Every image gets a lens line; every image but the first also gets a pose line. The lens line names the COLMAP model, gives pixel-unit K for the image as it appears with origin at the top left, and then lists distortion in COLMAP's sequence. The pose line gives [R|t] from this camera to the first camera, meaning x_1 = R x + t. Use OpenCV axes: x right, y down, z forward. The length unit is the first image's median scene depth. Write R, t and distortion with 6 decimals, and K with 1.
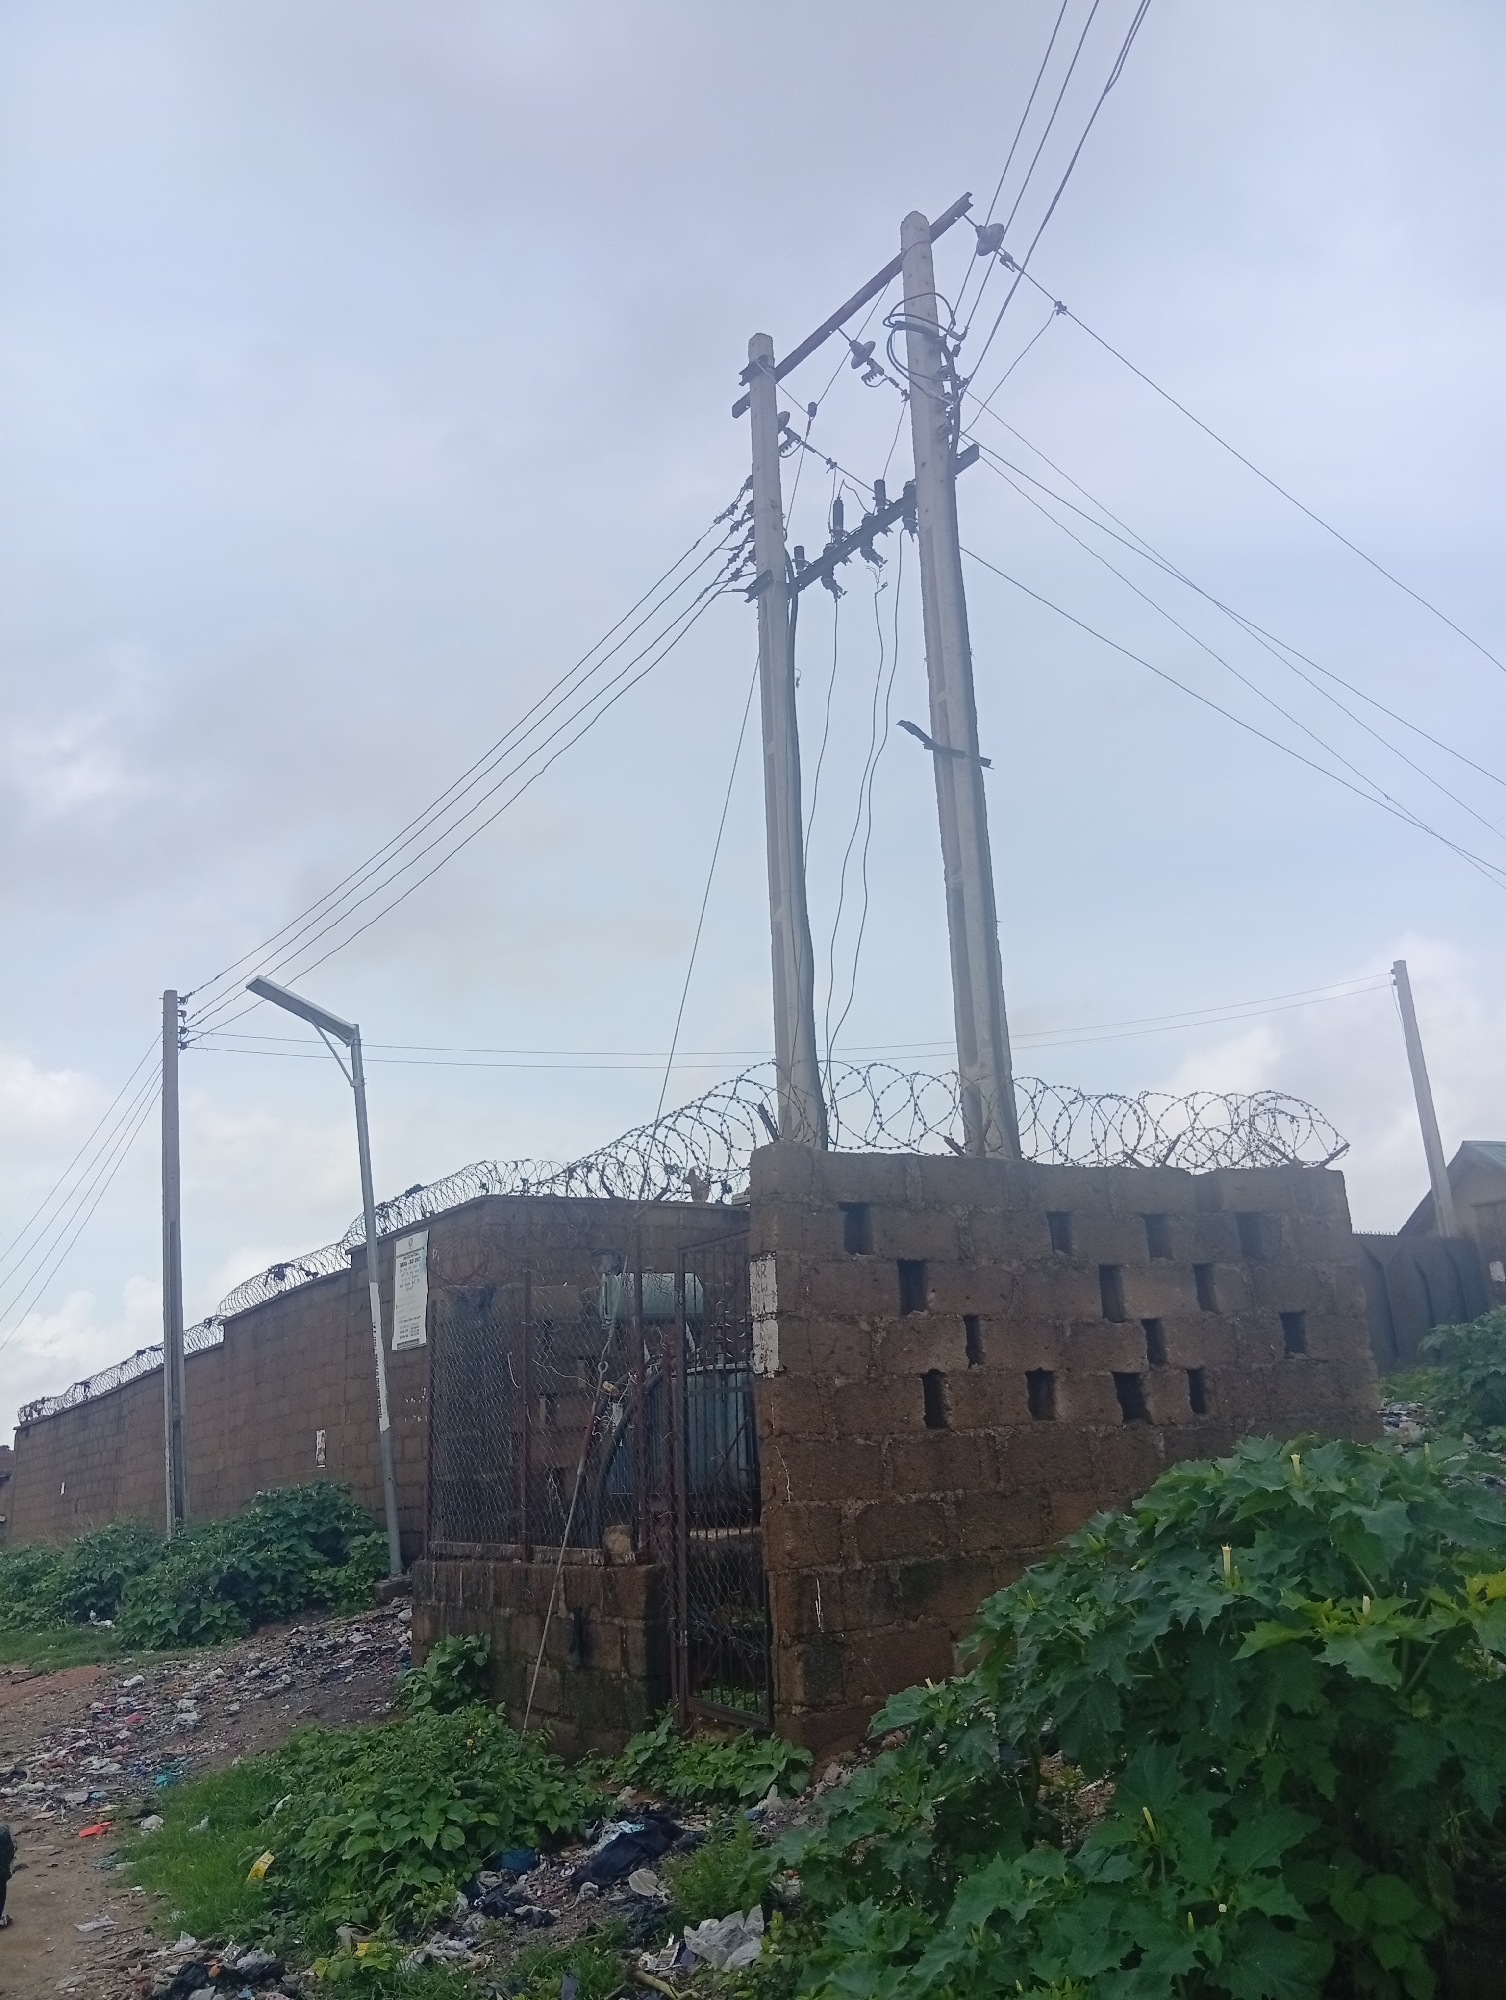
lens RADIAL K [[1629.7, 0, 753.0], [0, 1629.7, 1000.0], [0, 0, 1]] dist [0.041351, -0.119049]
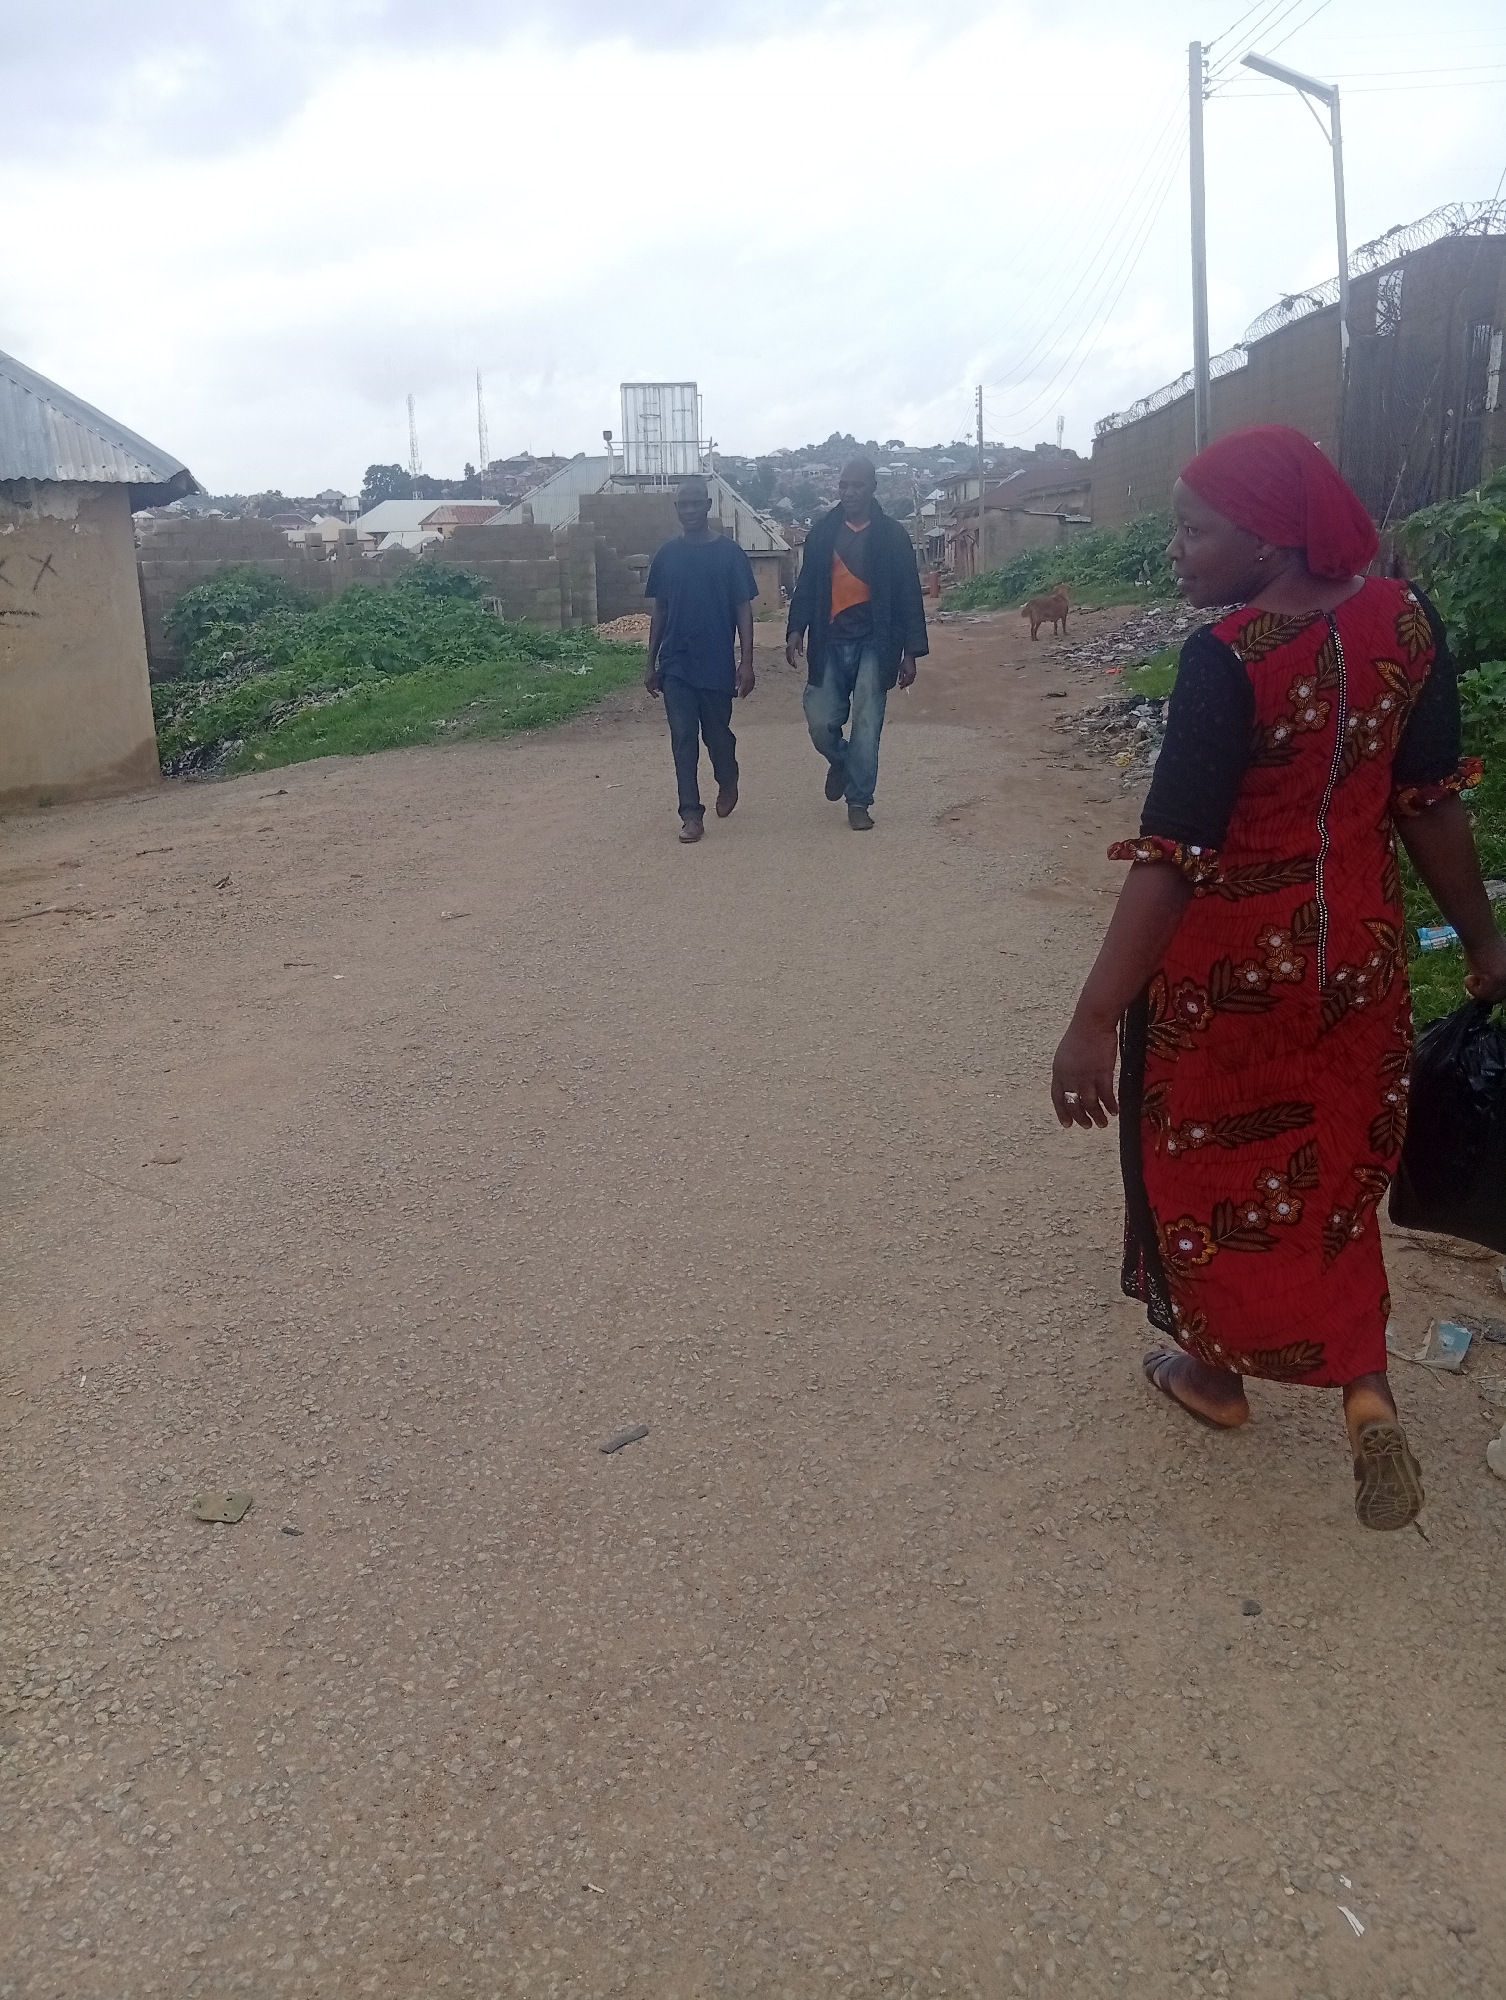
lens RADIAL K [[1629.7, 0, 753.0], [0, 1629.7, 1000.0], [0, 0, 1]] dist [0.041351, -0.119049]
pose [[0.818037, 0.182595, -0.545412, 0.154328], [0.150327, 0.847433, 0.509175, -0.079051], [0.555173, -0.498515, 0.665783, -0.294332]]
